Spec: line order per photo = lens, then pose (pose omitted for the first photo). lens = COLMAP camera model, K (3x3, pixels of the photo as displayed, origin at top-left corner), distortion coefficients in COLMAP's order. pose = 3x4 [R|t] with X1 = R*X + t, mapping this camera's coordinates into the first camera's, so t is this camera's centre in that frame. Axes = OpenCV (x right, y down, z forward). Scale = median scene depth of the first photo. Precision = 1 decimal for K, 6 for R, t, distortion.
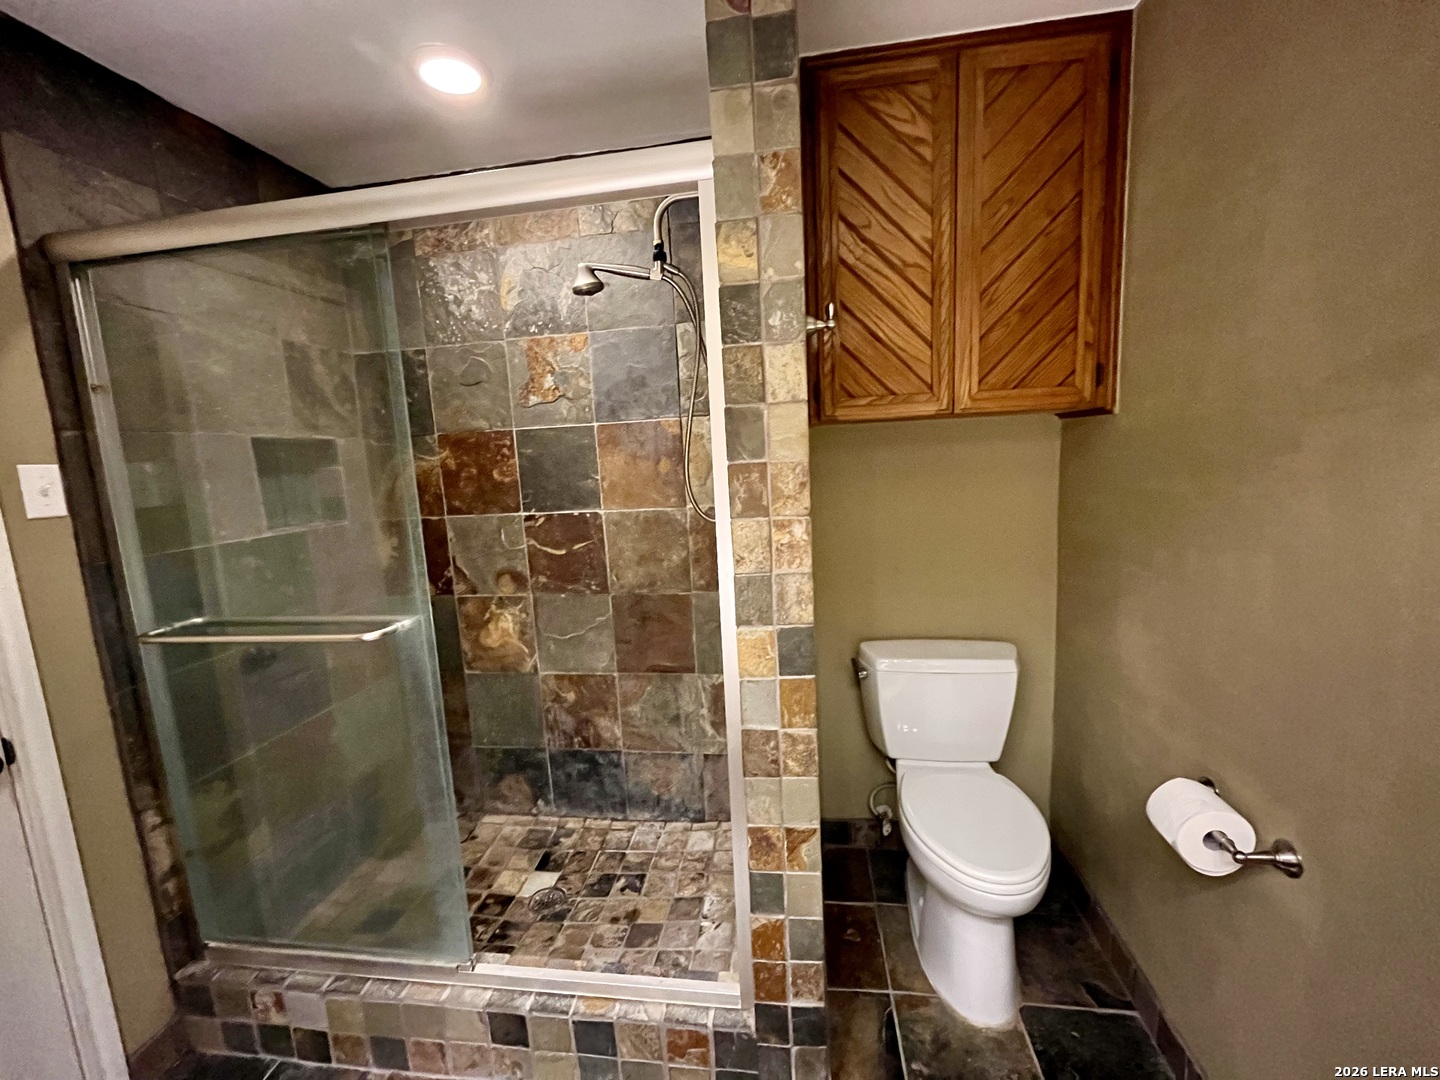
lens RADIAL K [[579.7, 0, 720.7], [0, 579.7, 534.9], [0, 0, 1]] dist [-0.002460, 0.000097]
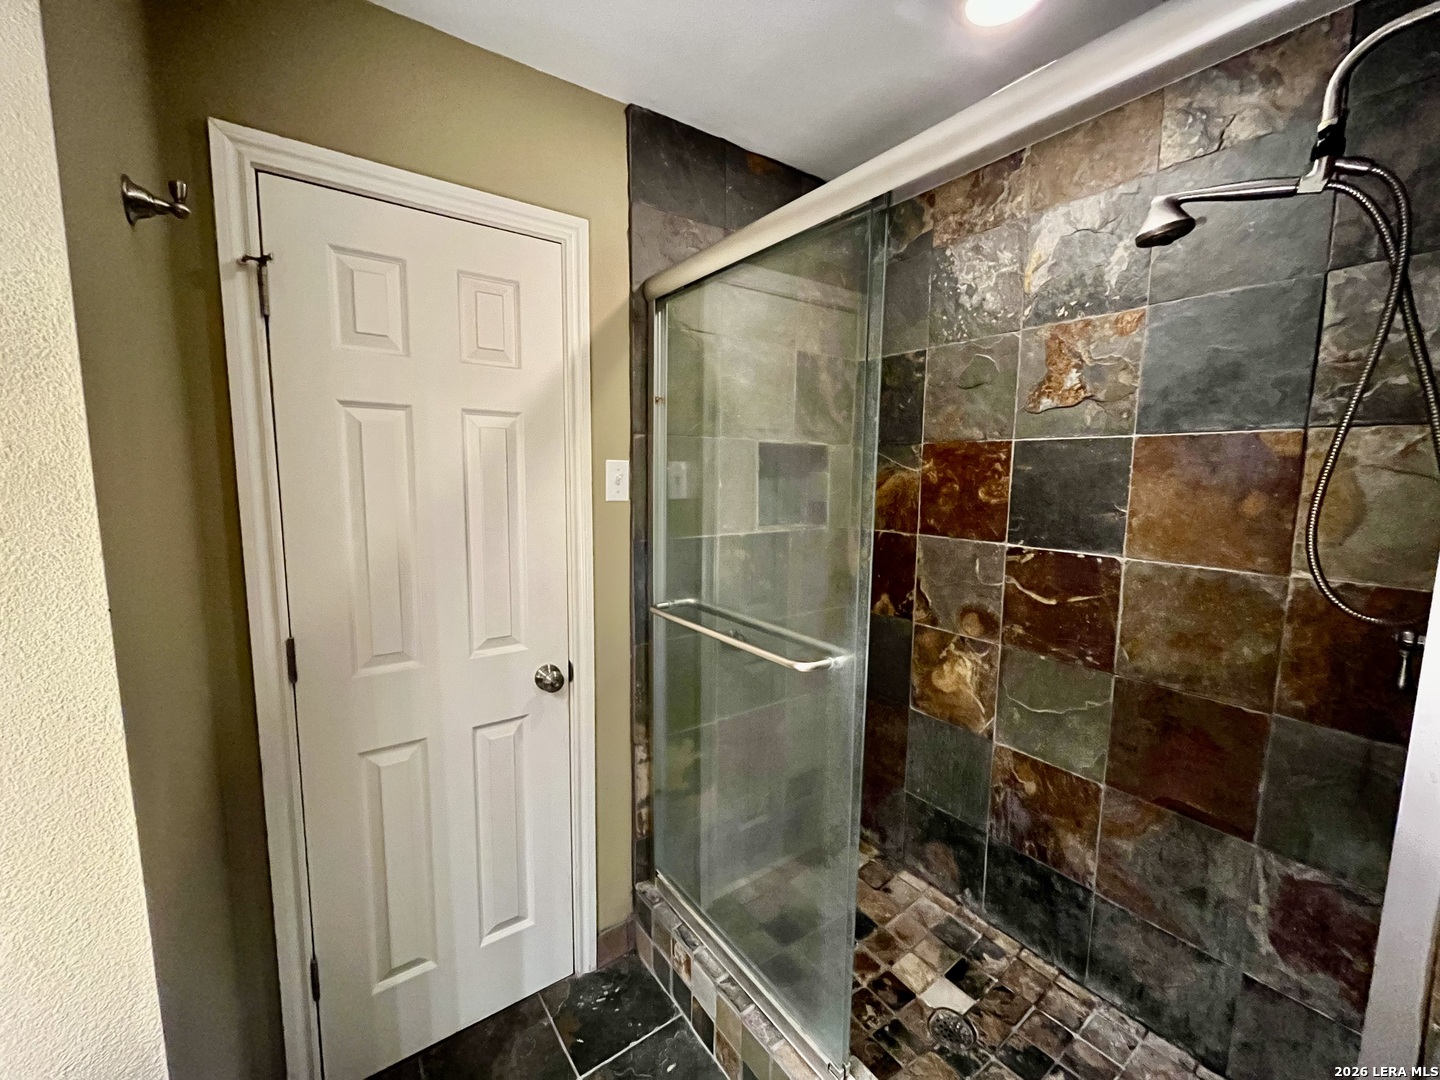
lens RADIAL K [[579.7, 0, 720.7], [0, 579.7, 534.9], [0, 0, 1]] dist [-0.002460, 0.000097]
pose [[0.688406, 0.141745, -0.711341, -0.044731], [-0.149081, 0.987431, 0.052486, -0.033921], [0.709840, 0.069916, 0.700885, 0.154527]]
